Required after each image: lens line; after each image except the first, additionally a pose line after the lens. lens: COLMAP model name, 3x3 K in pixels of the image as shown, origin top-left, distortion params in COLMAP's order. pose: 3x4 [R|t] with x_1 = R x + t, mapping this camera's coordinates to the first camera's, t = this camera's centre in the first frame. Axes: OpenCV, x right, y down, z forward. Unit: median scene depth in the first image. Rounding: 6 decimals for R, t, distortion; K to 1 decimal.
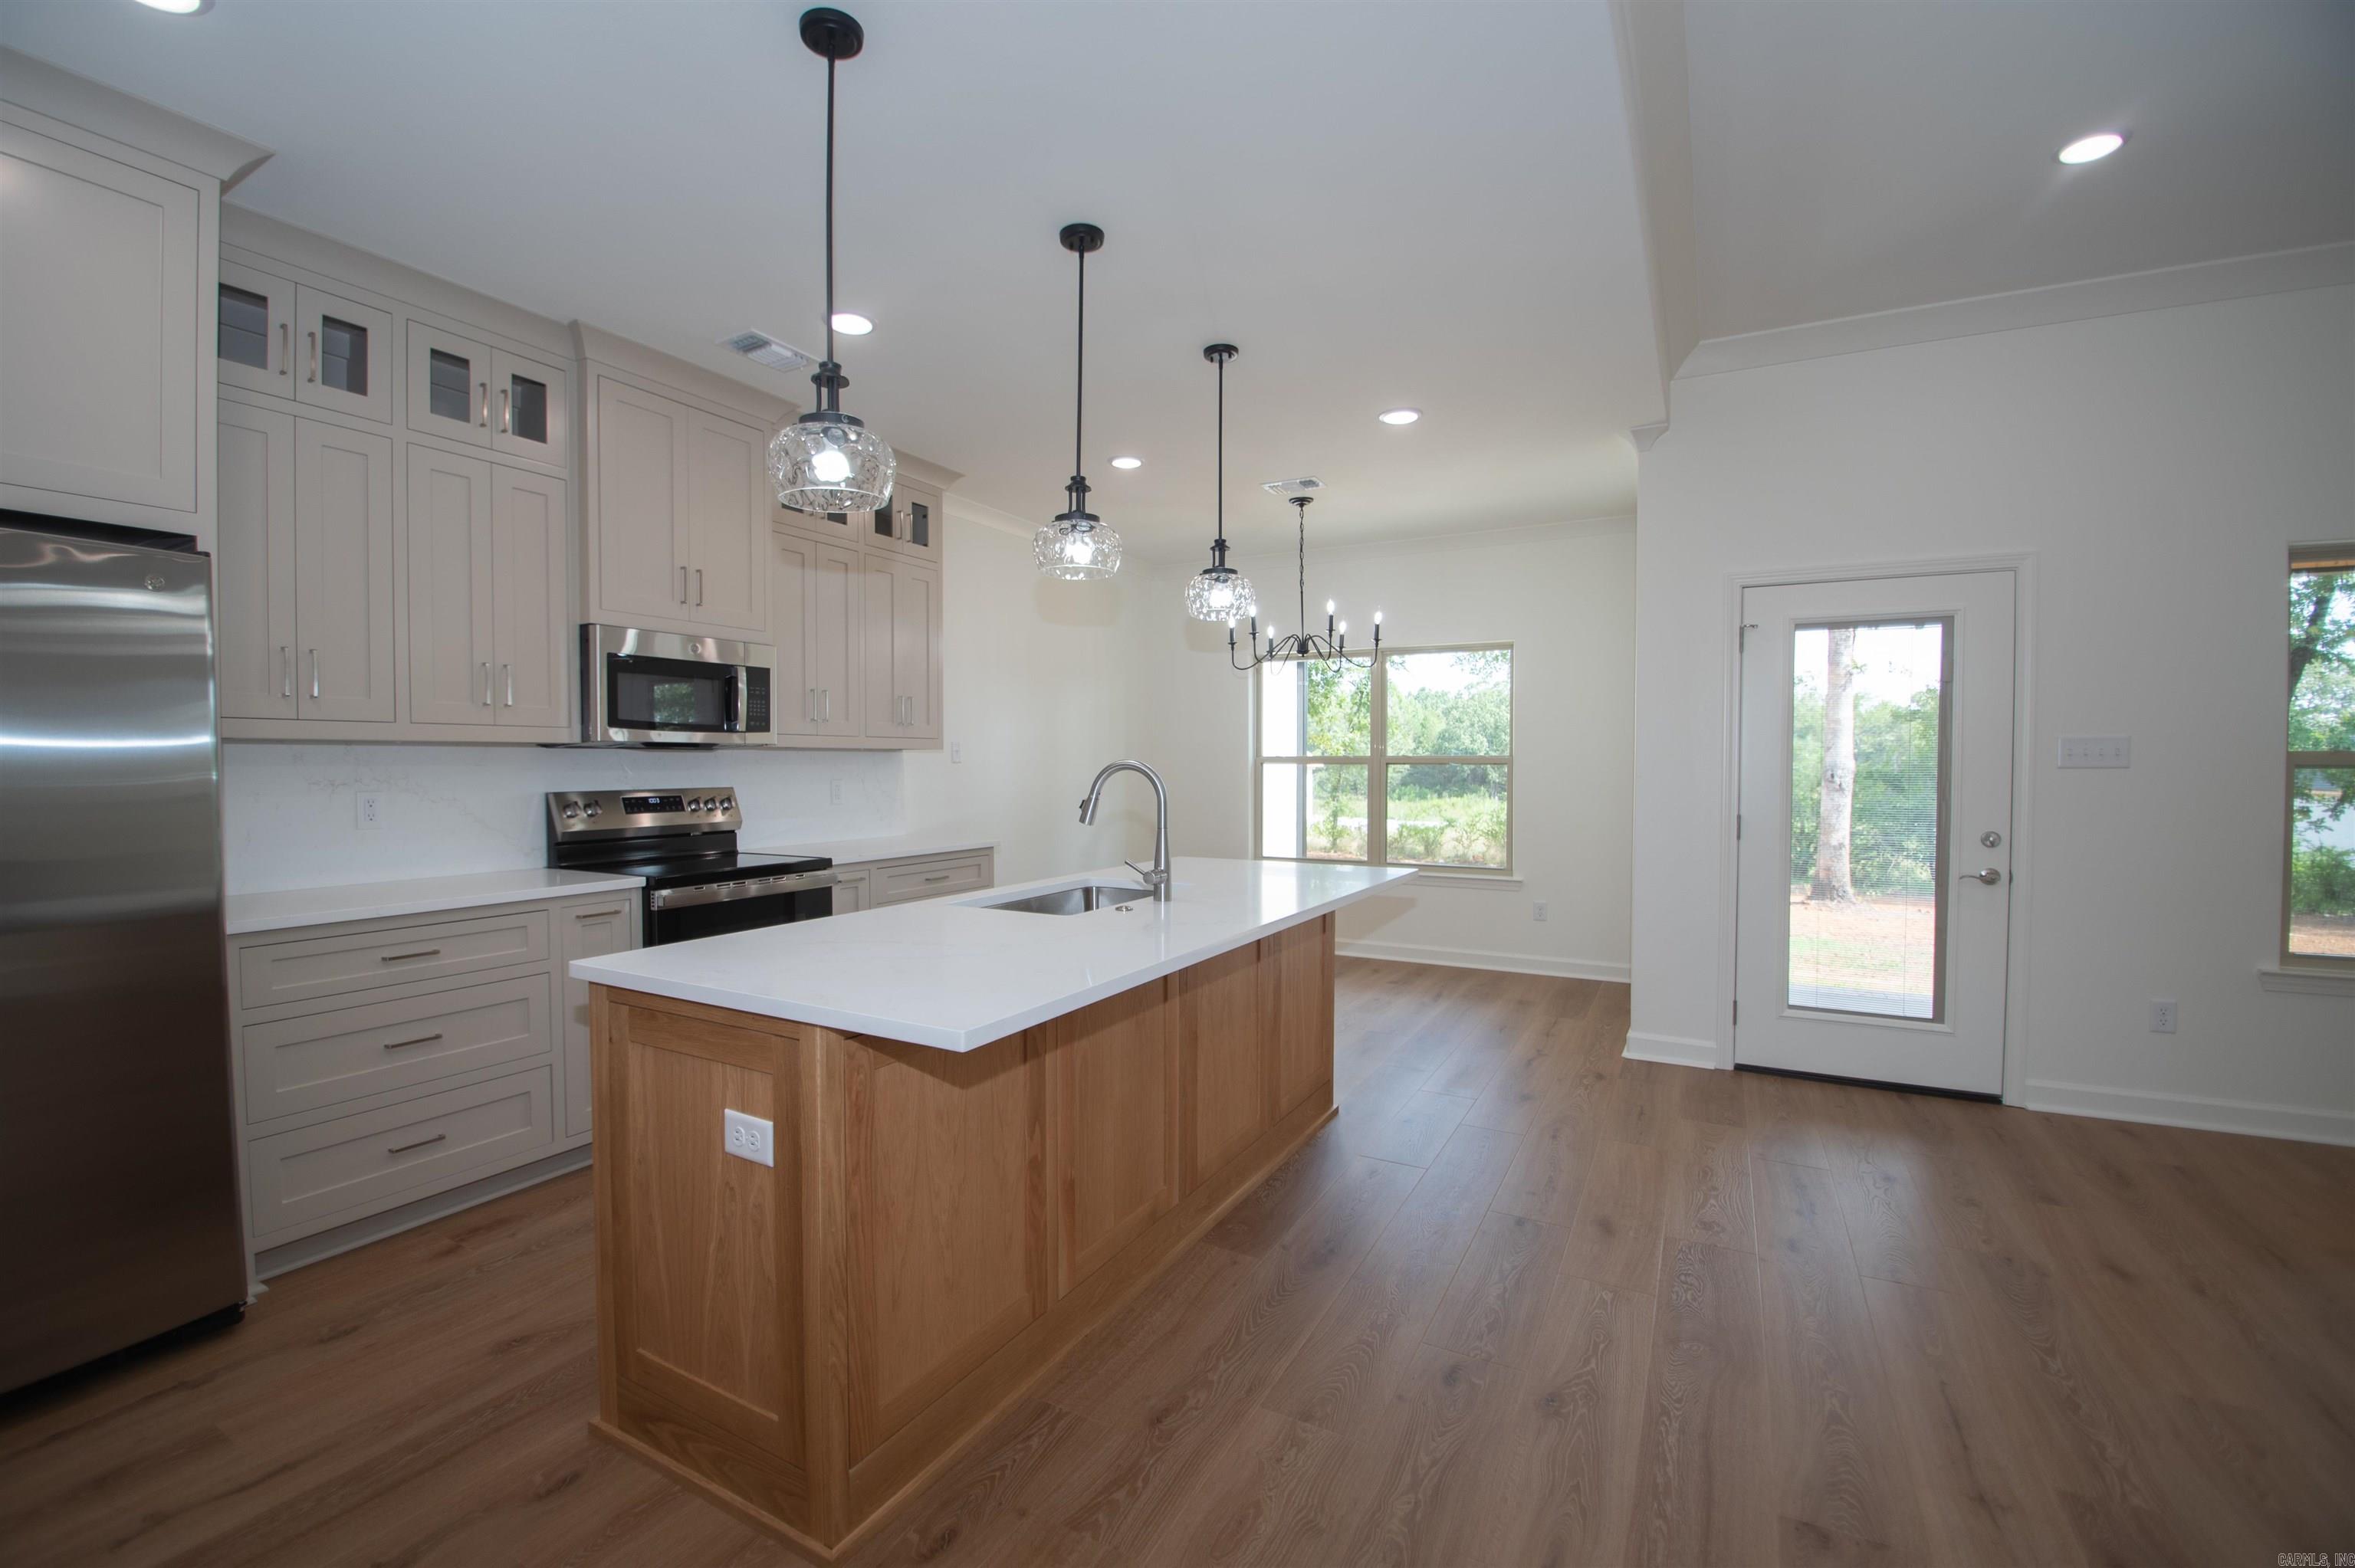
lens RADIAL K [[967.4, 0, 1135.4], [0, 967.4, 791.1], [0, 0, 1]] dist [-0.018768, -0.004279]
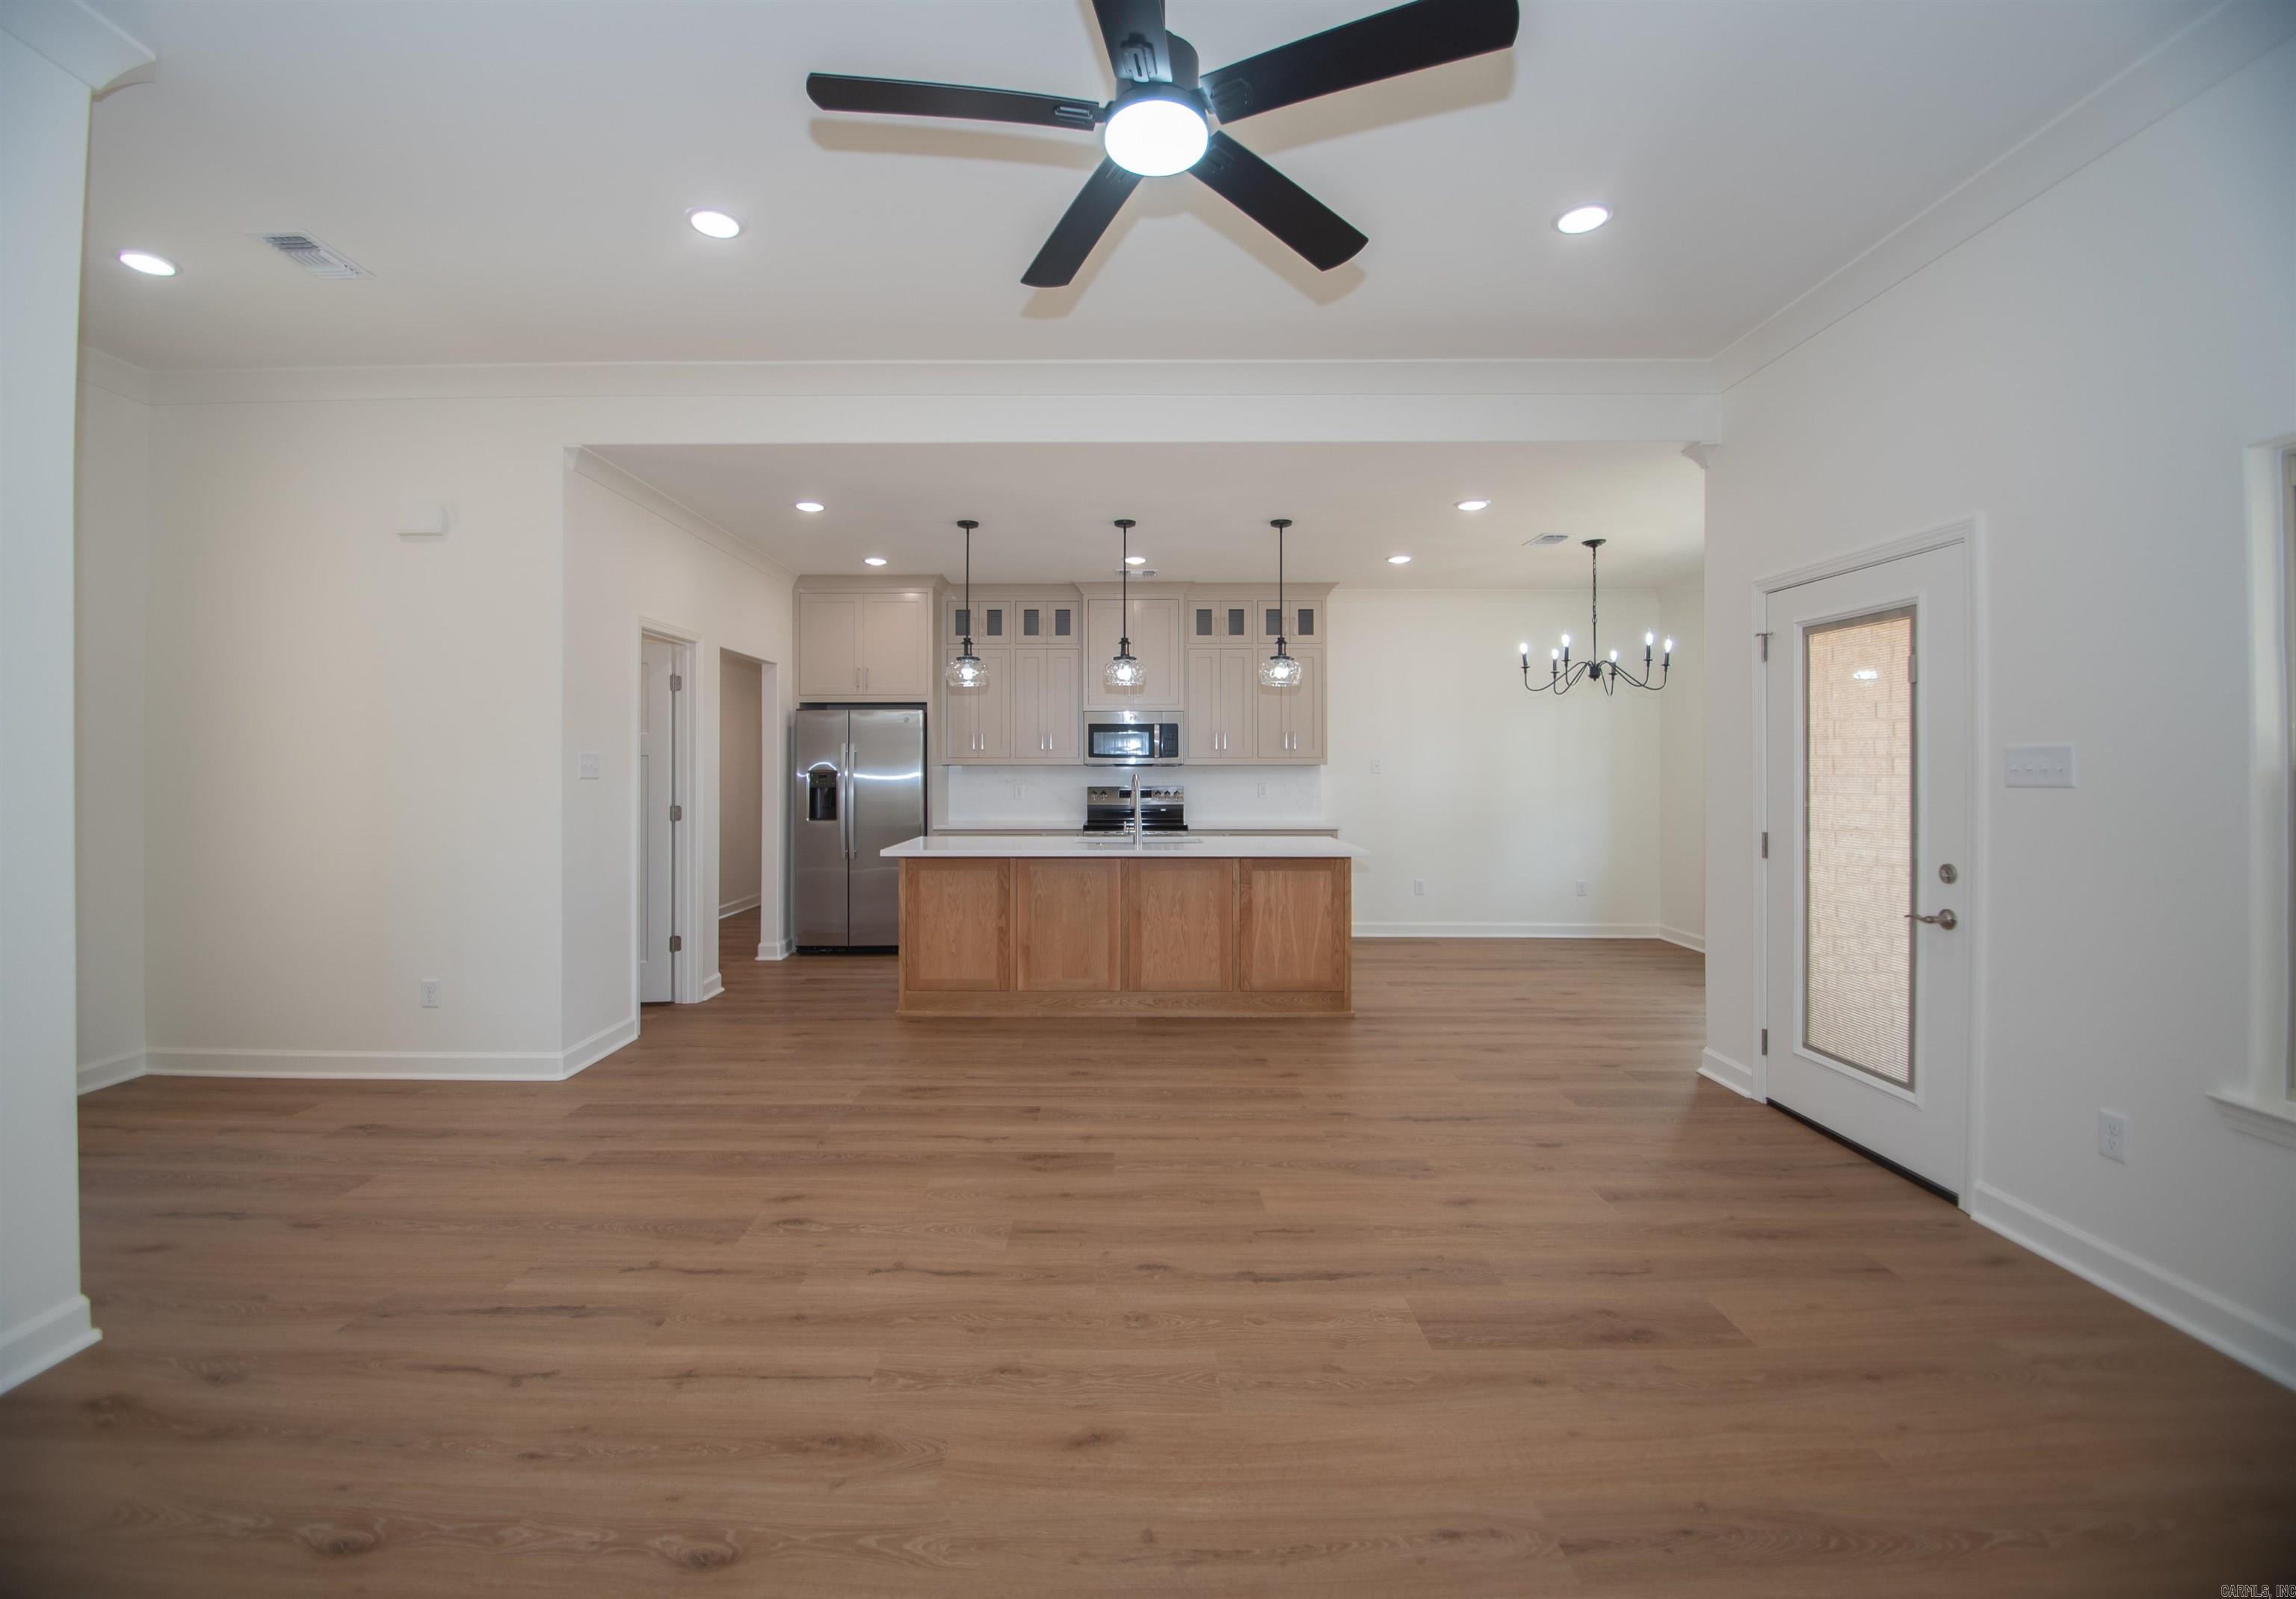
lens RADIAL K [[926.9, 0, 1173.4], [0, 926.9, 768.1], [0, 0, 1]] dist [-0.002481, -0.000177]
pose [[0.540672, -0.001050, -0.841233, 1.604301], [-0.022730, 0.999616, -0.015857, -0.015837], [0.840926, 0.027694, 0.540441, 0.015104]]
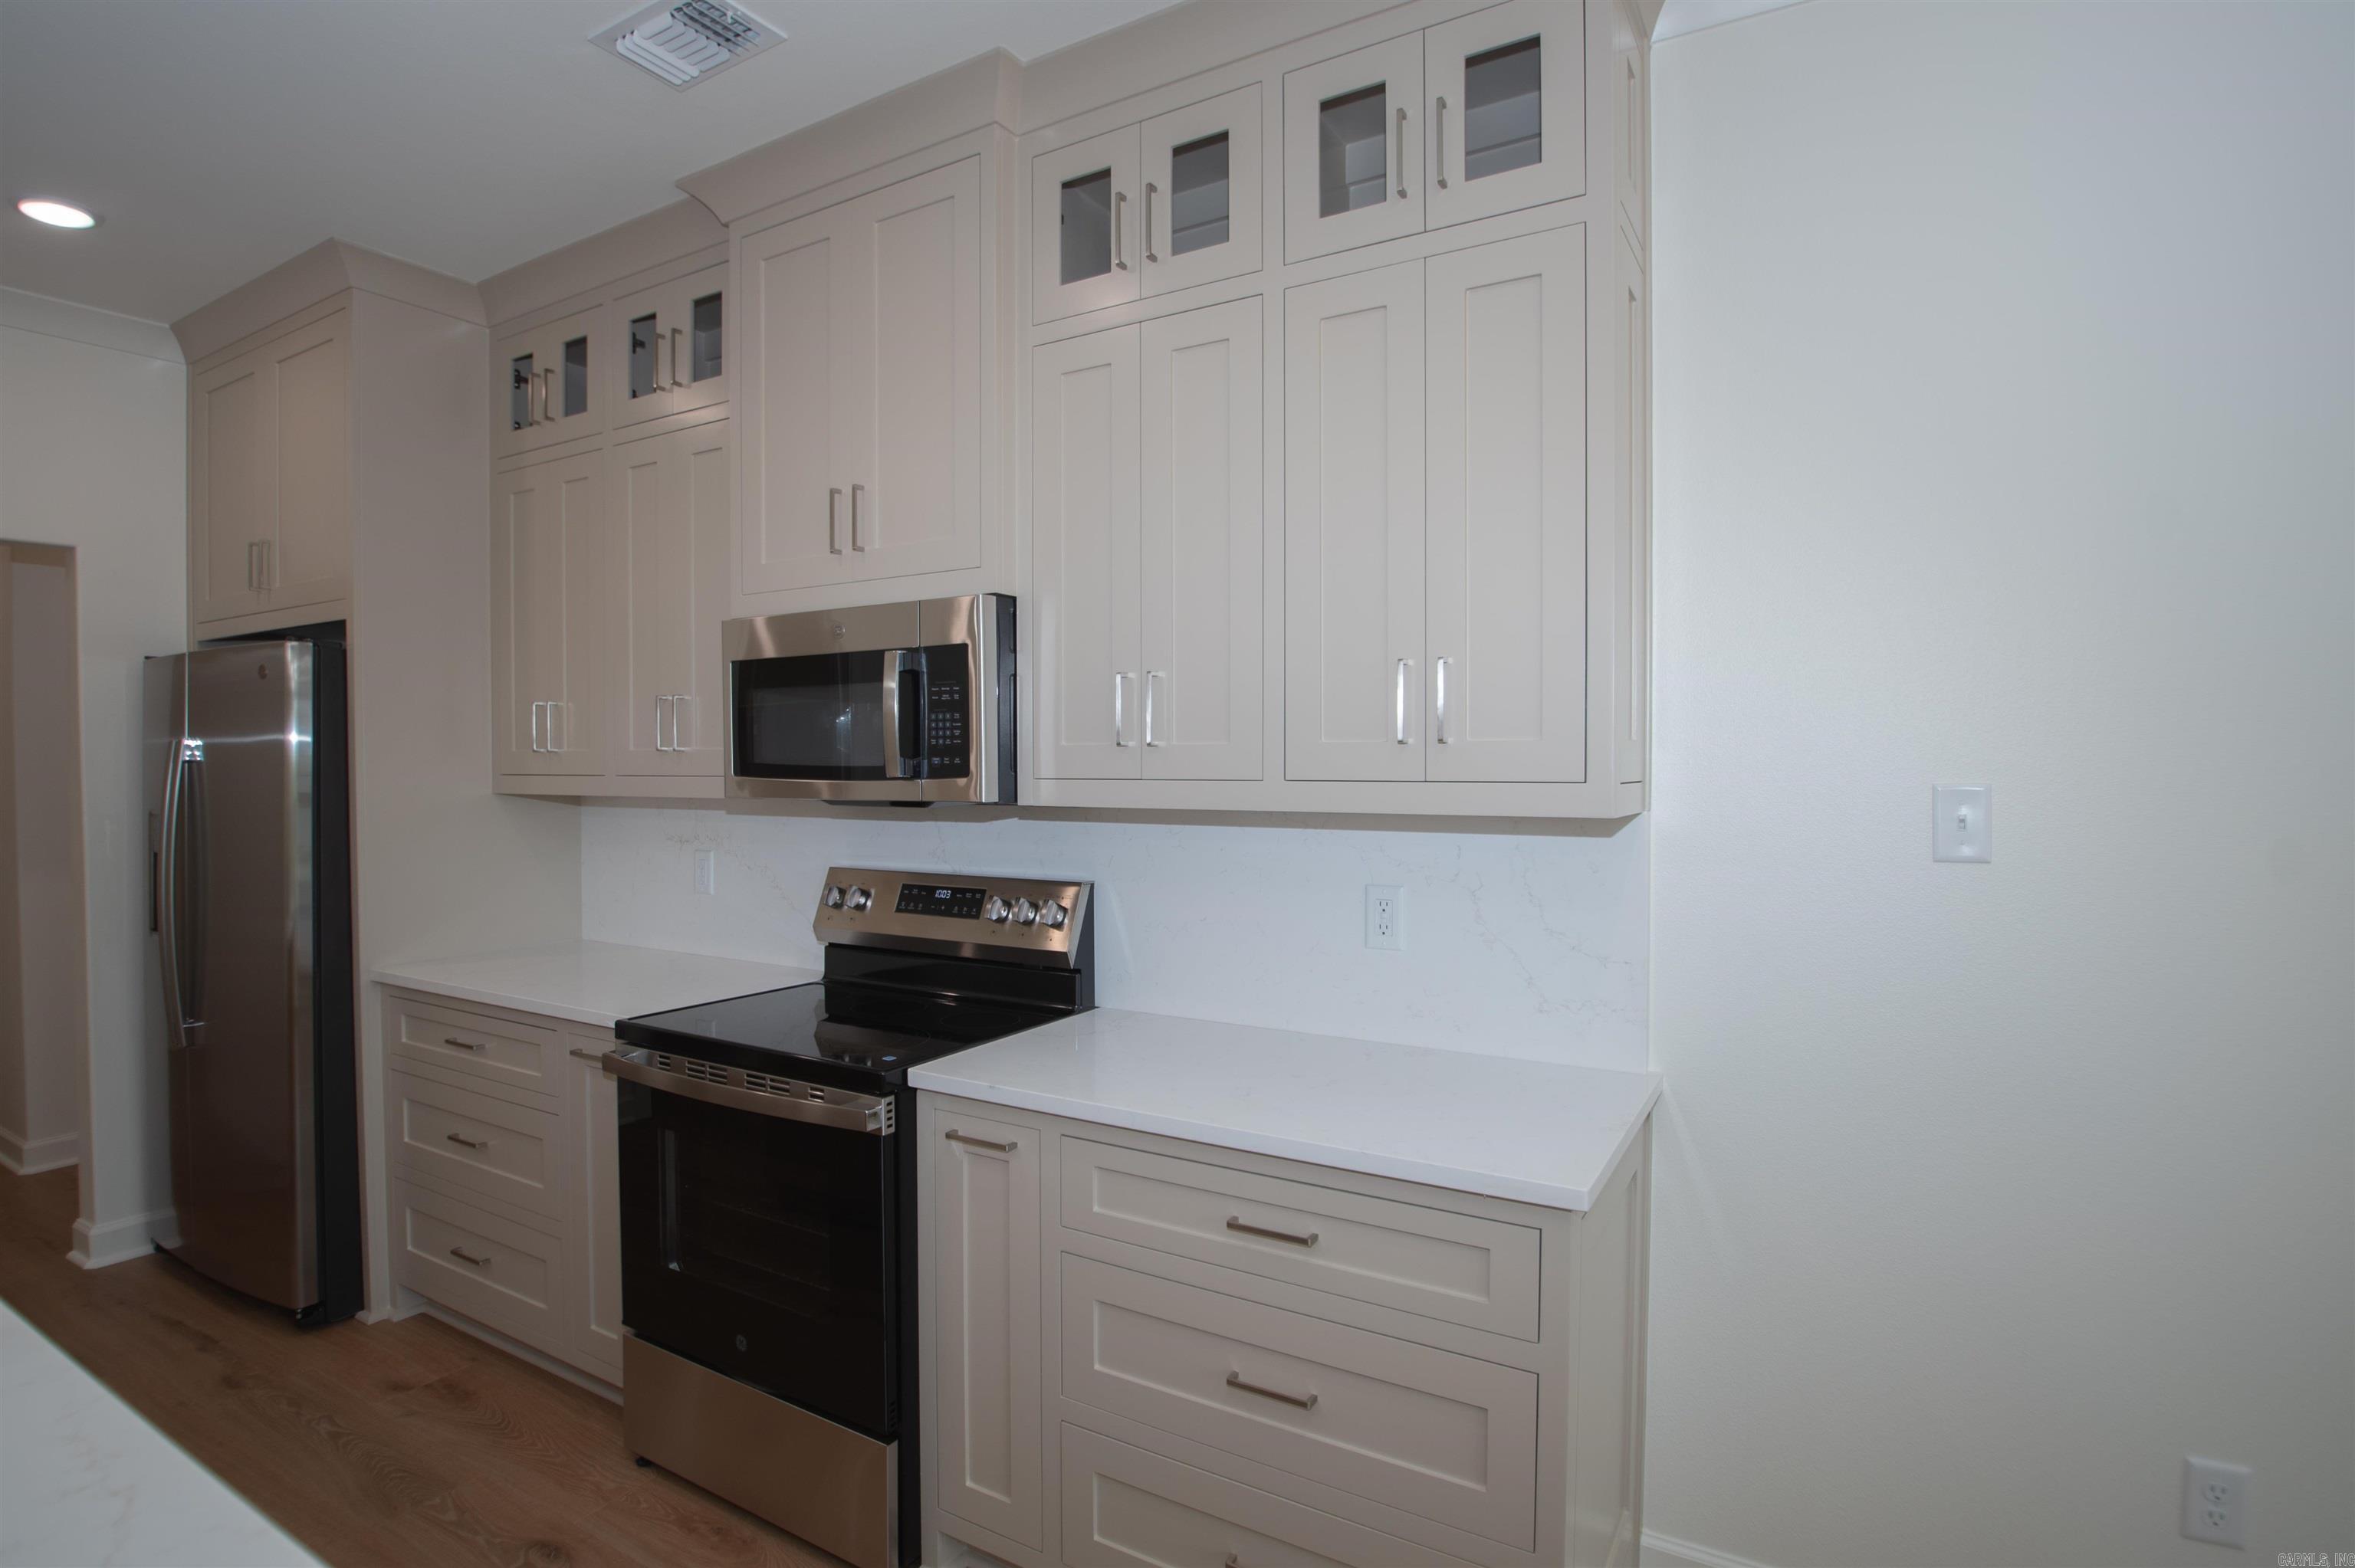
lens RADIAL K [[1232.8, 0, 1165.6], [0, 1232.8, 778.1], [0, 0, 1]] dist [-0.033006, -0.000672]
pose [[-0.038931, 0.018550, -0.999070, 0.317295], [-0.026137, 0.999467, 0.019576, -0.106371], [0.998900, 0.026874, -0.038425, 1.573164]]
